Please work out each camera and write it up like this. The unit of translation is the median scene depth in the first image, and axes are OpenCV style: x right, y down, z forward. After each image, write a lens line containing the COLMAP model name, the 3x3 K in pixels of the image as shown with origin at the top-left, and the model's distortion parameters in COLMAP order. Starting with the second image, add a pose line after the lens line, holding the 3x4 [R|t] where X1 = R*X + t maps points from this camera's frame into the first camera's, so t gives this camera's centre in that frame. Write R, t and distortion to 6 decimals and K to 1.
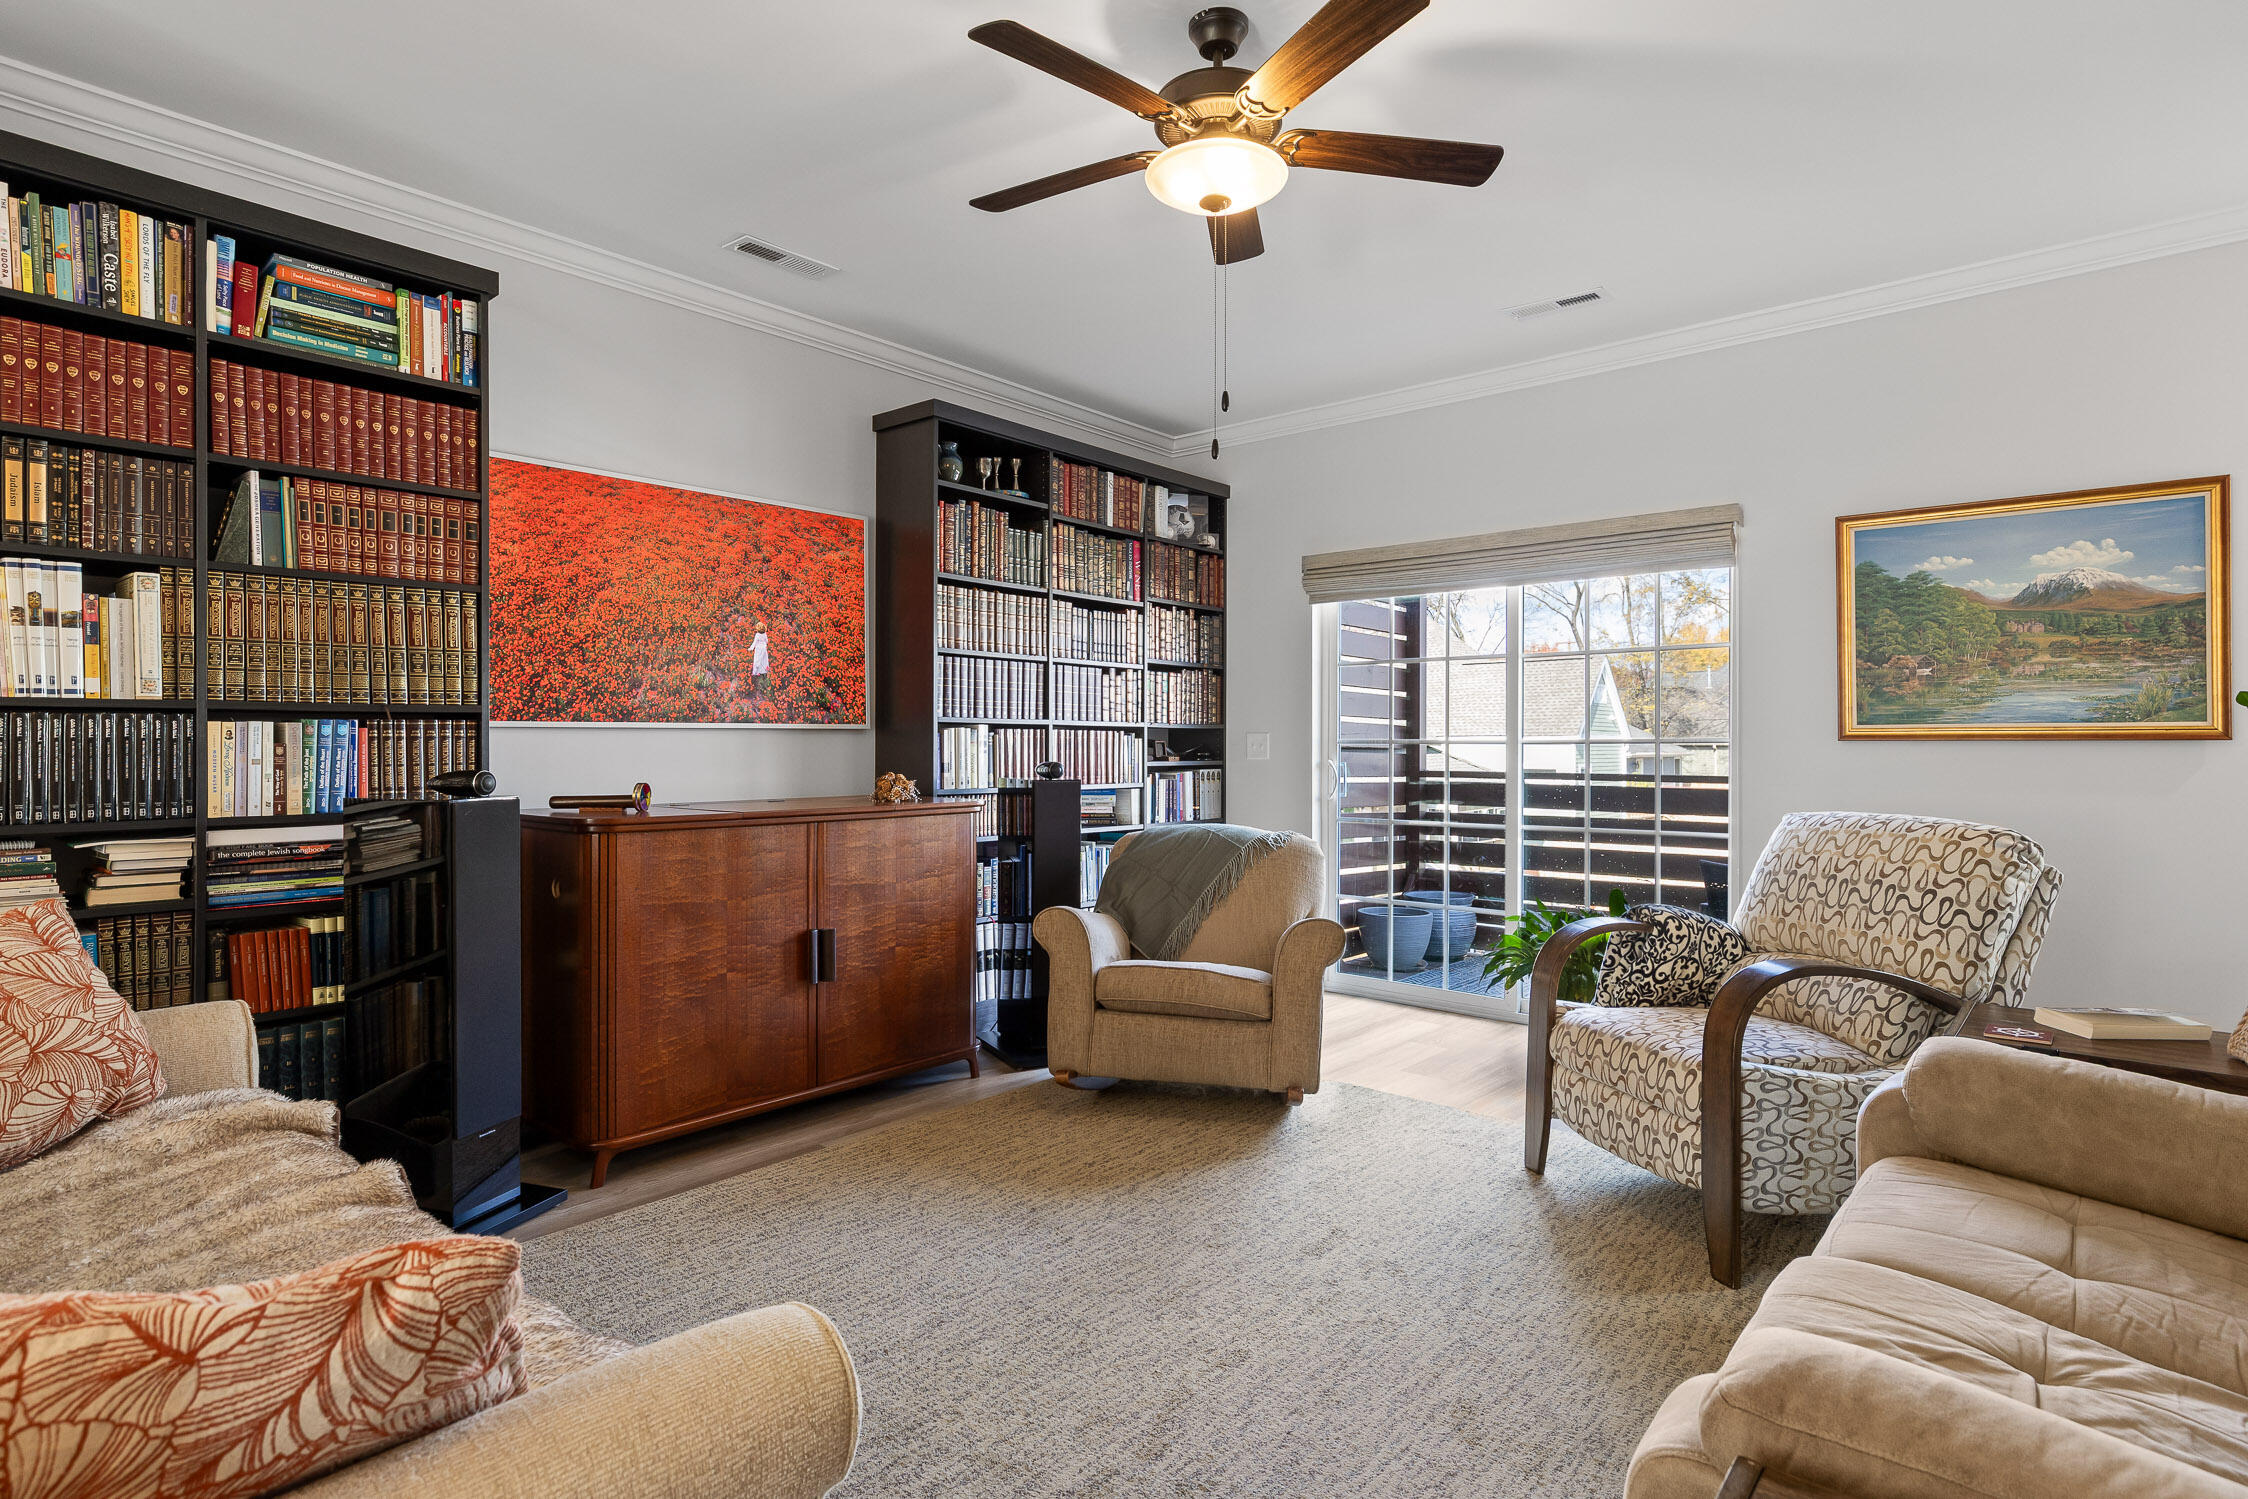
lens RADIAL K [[1160.5, 0, 1106.1], [0, 1160.5, 742.7], [0, 0, 1]] dist [-0.004028, -0.001180]
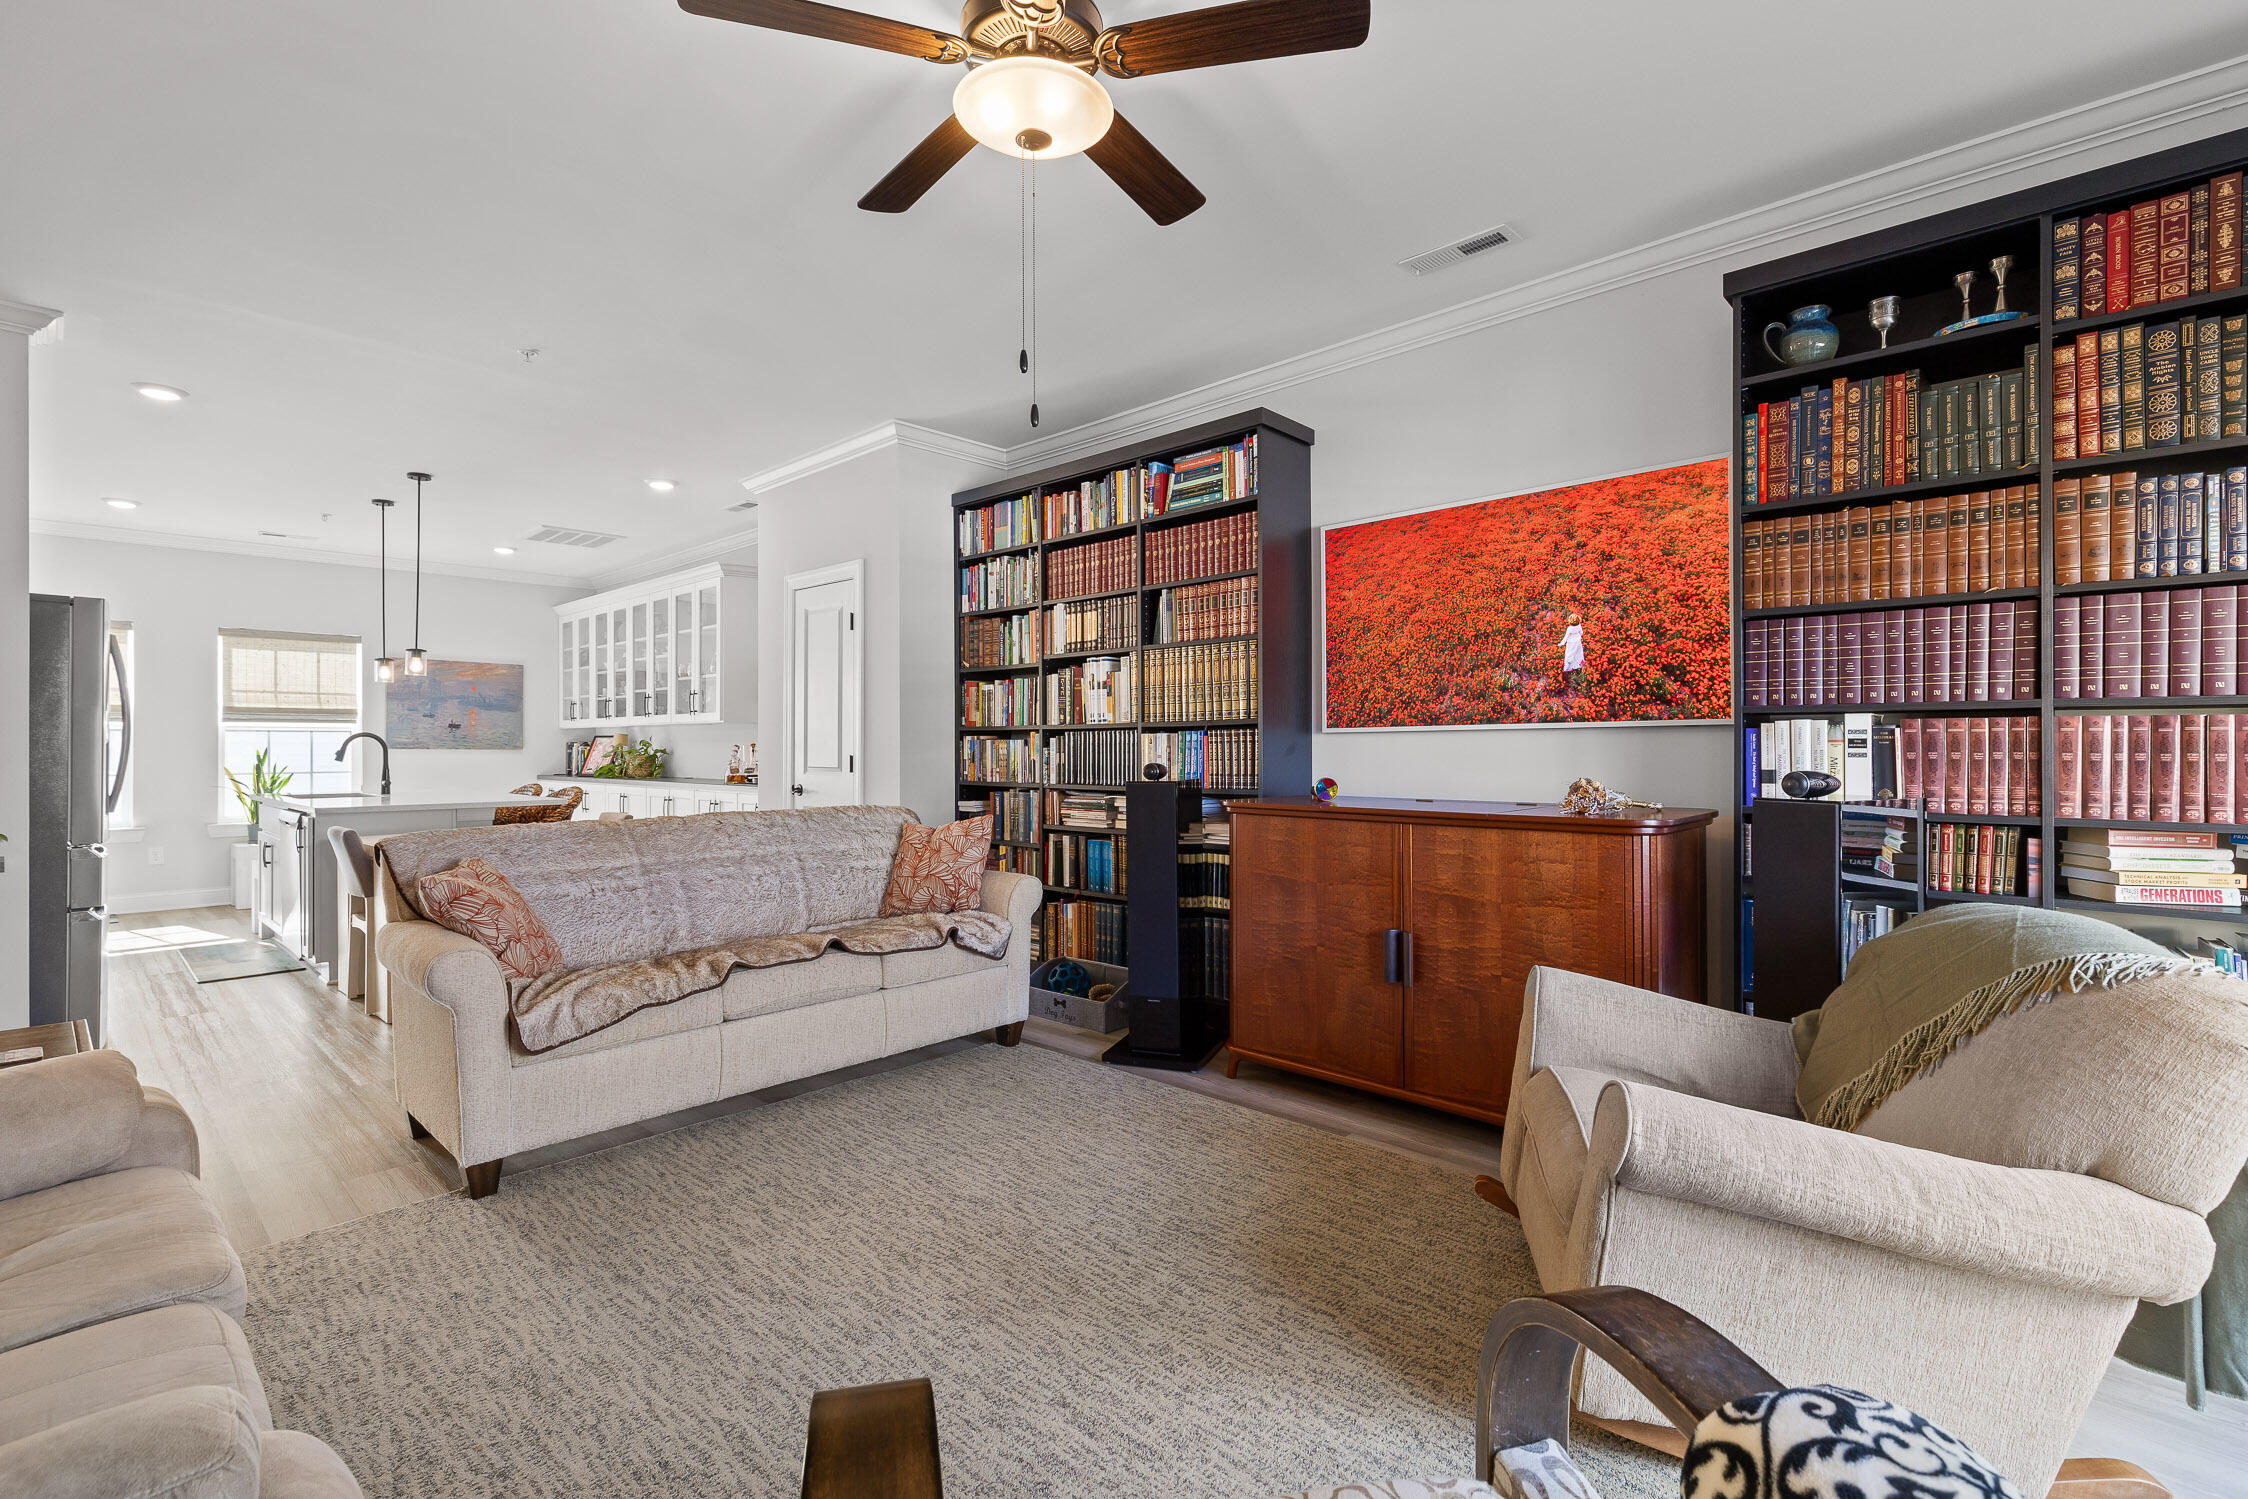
lens RADIAL K [[1008.2, 0, 1112.0], [0, 1008.2, 745.4], [0, 0, 1]] dist [0.001974, 0.000226]
pose [[-0.039669, -0.003106, -0.999208, 0.570751], [0.004548, 0.999984, -0.003289, 0.003128], [0.999203, -0.004675, -0.039654, 0.715842]]
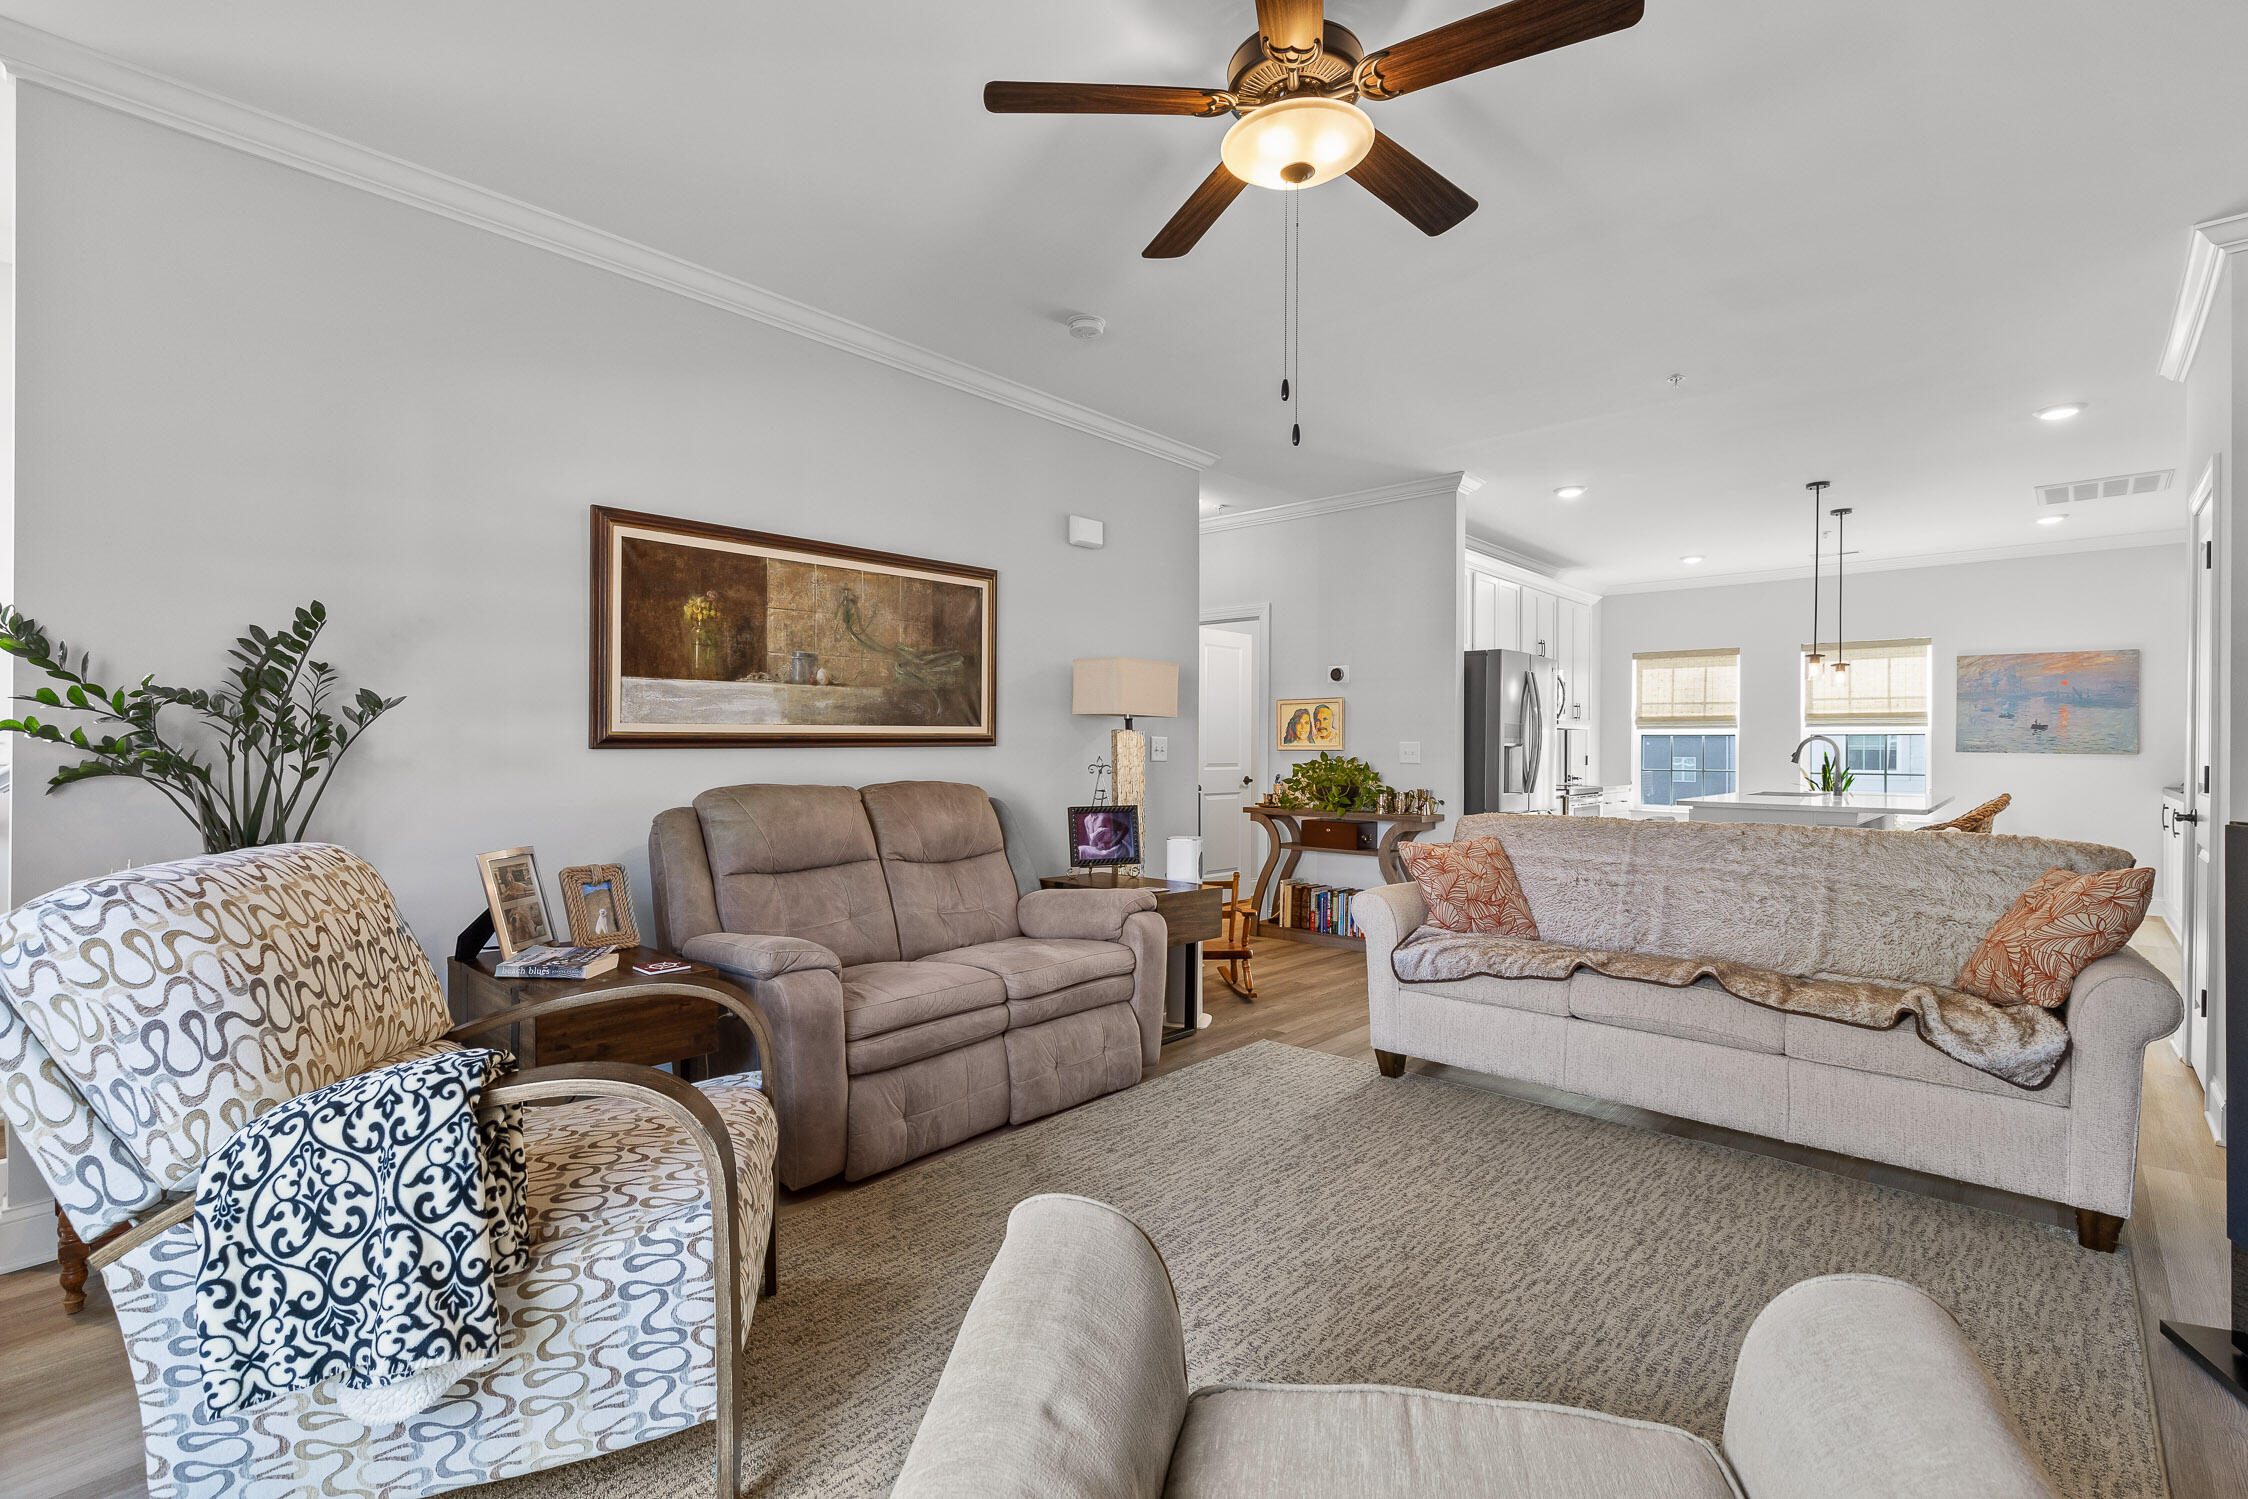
lens RADIAL K [[1018.0, 0, 1114.7], [0, 1018.0, 751.1], [0, 0, 1]] dist [0.001866, 0.000069]
pose [[-0.999762, -0.007749, 0.020393, 0.147890], [-0.007708, 0.999968, 0.002070, 0.002915], [-0.020409, 0.001913, -0.999790, 1.201102]]
